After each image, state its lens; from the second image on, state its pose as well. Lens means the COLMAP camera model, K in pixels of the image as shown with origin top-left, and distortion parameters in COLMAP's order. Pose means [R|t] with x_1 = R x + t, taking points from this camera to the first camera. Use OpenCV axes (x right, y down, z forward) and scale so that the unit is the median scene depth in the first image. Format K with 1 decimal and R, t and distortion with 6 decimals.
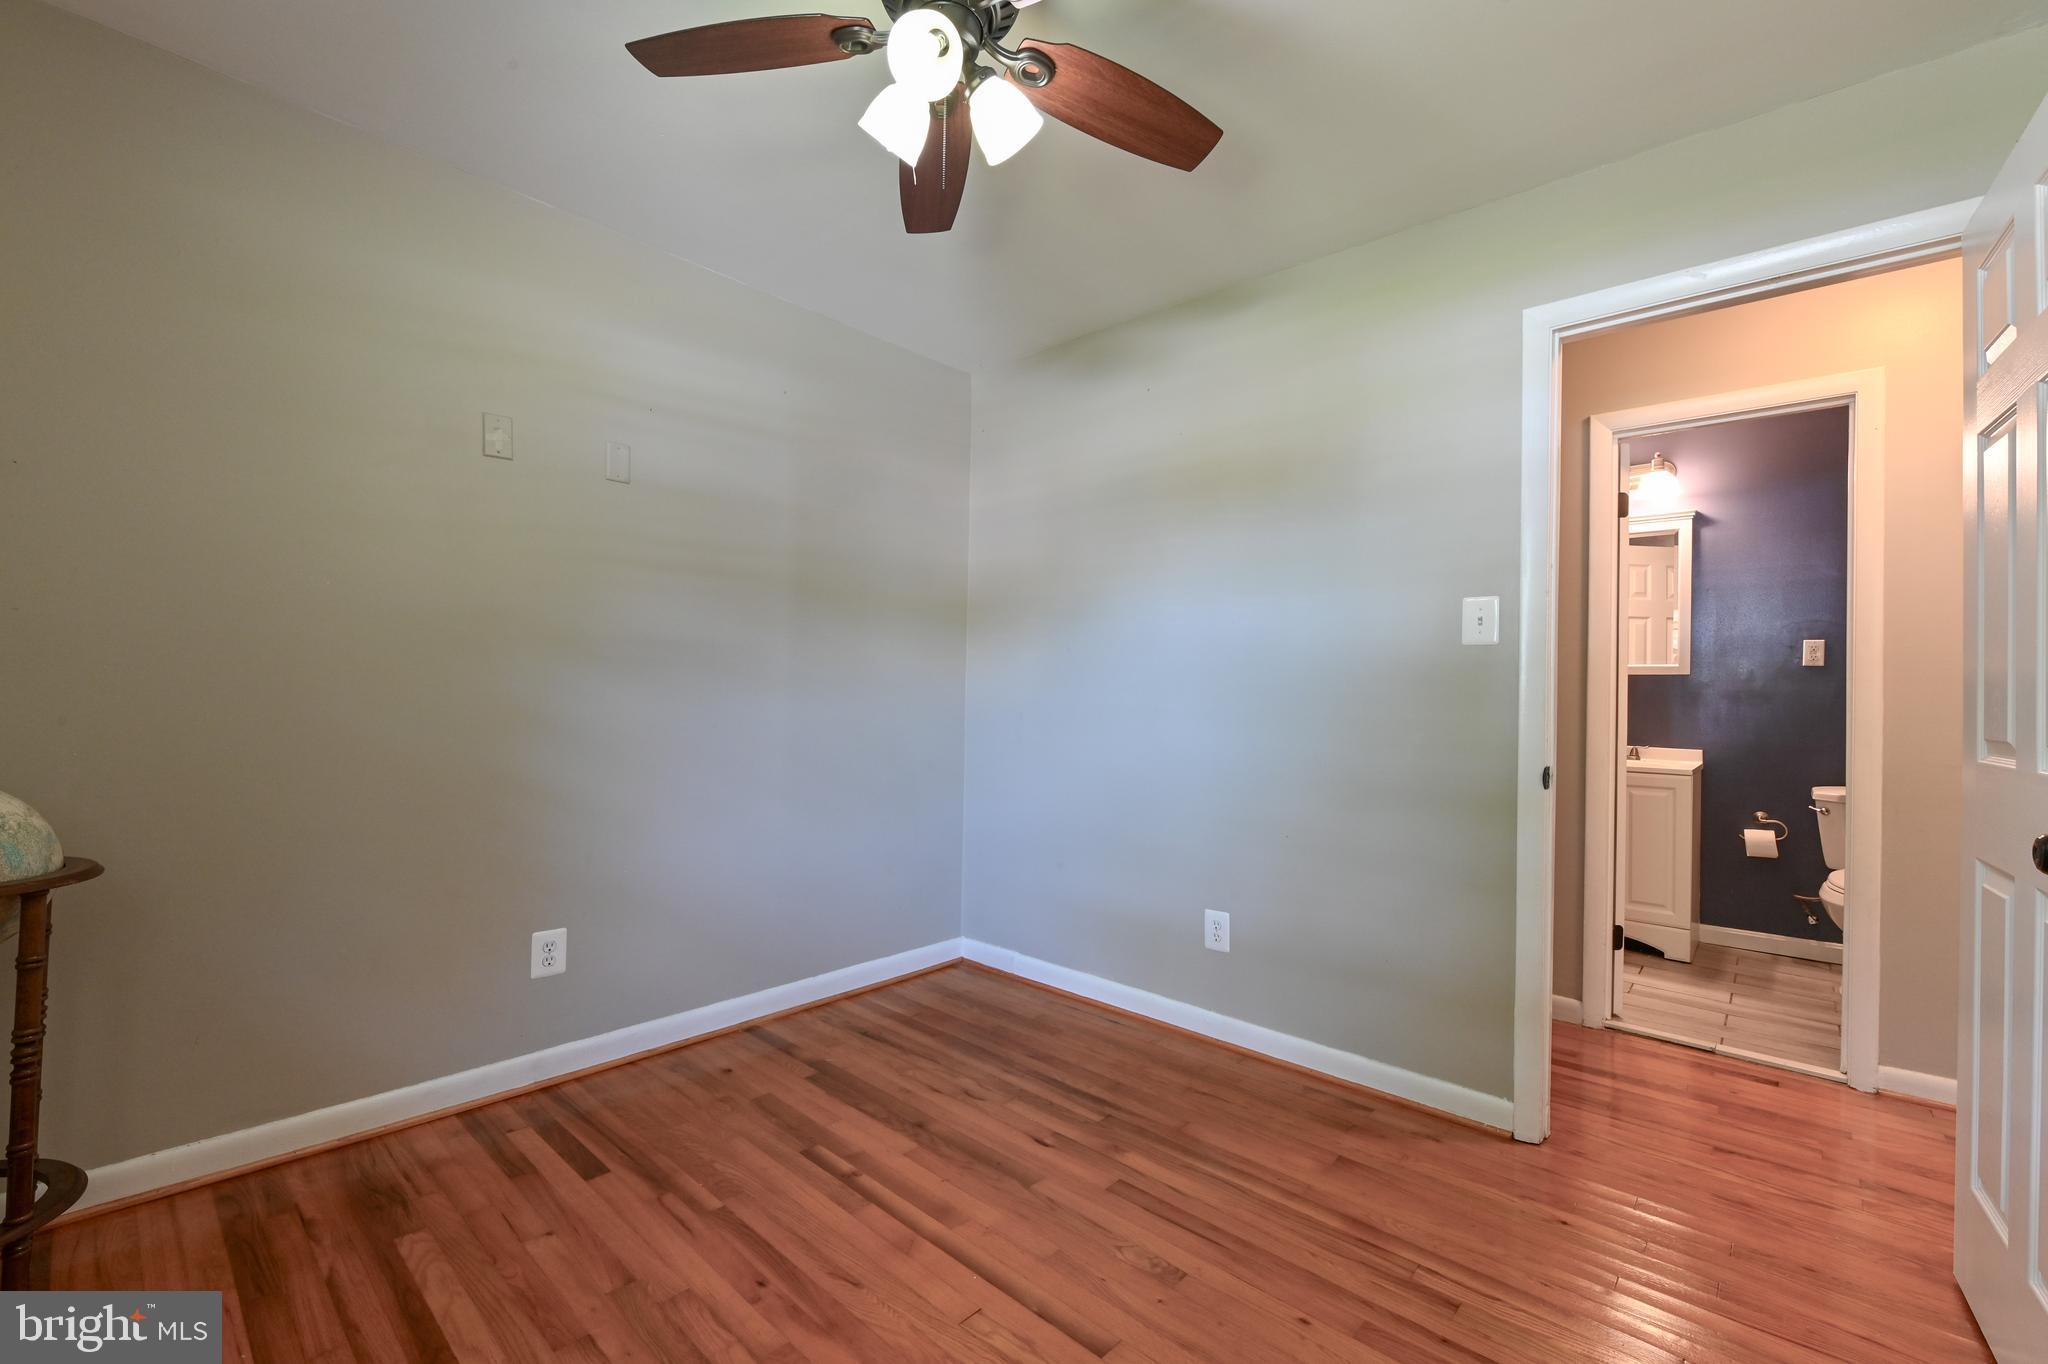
lens RADIAL K [[851.9, 0, 1027.0], [0, 851.9, 682.7], [0, 0, 1]] dist [-0.003751, 0.000083]
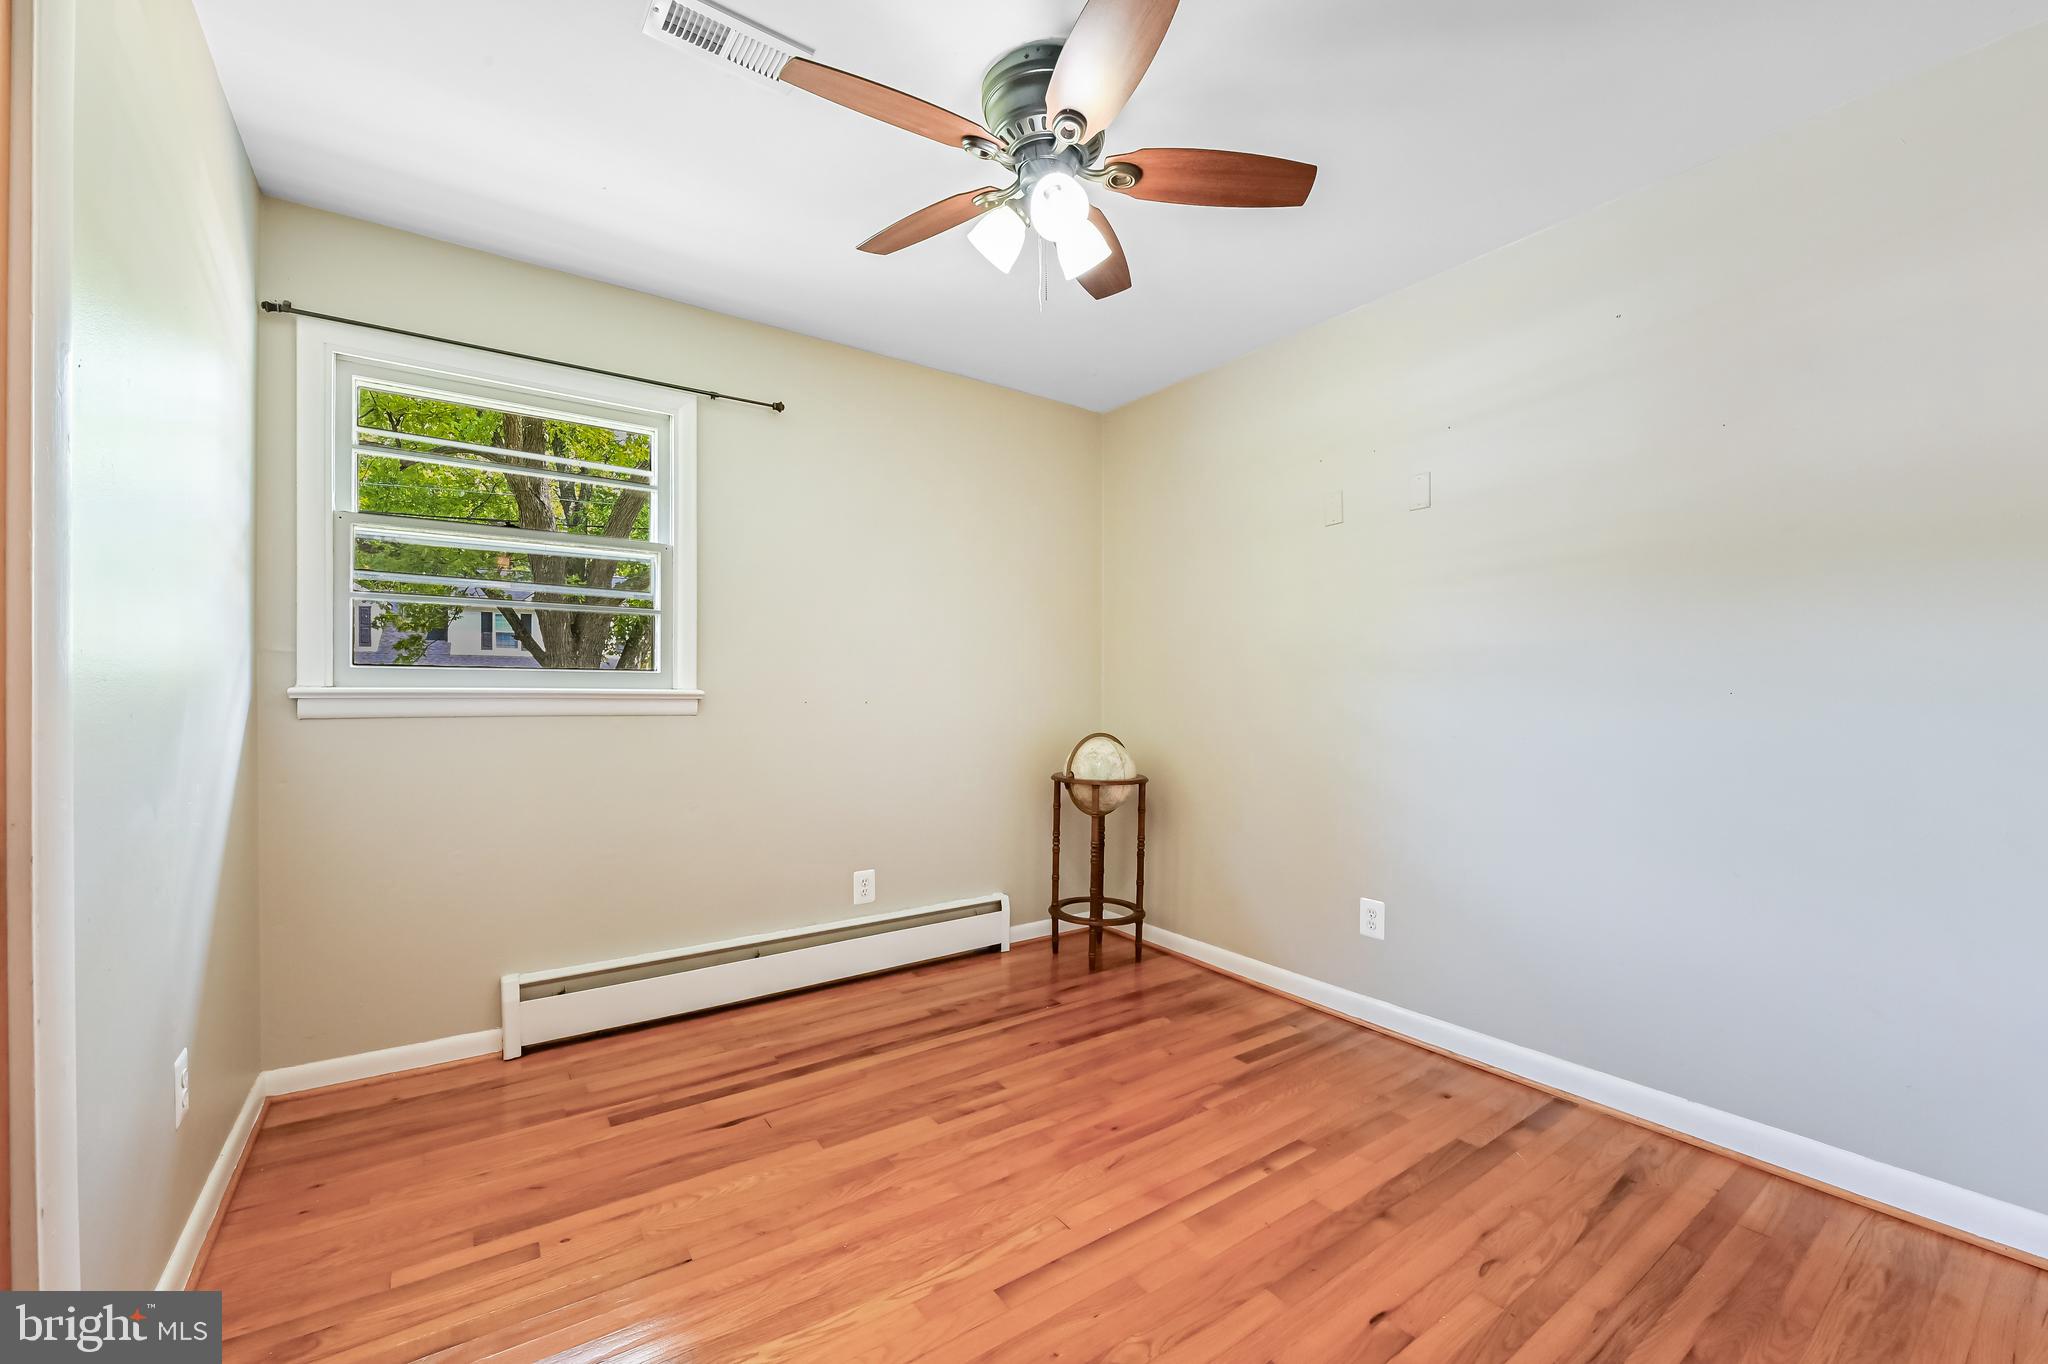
lens RADIAL K [[817.9, 0, 1023.4], [0, 817.9, 684.1], [0, 0, 1]] dist [-0.001132, -0.000227]
pose [[-0.214071, -0.038530, -0.976058, 0.846482], [0.003460, 0.999186, -0.040201, 0.035602], [0.976812, -0.011983, -0.213763, 0.938850]]
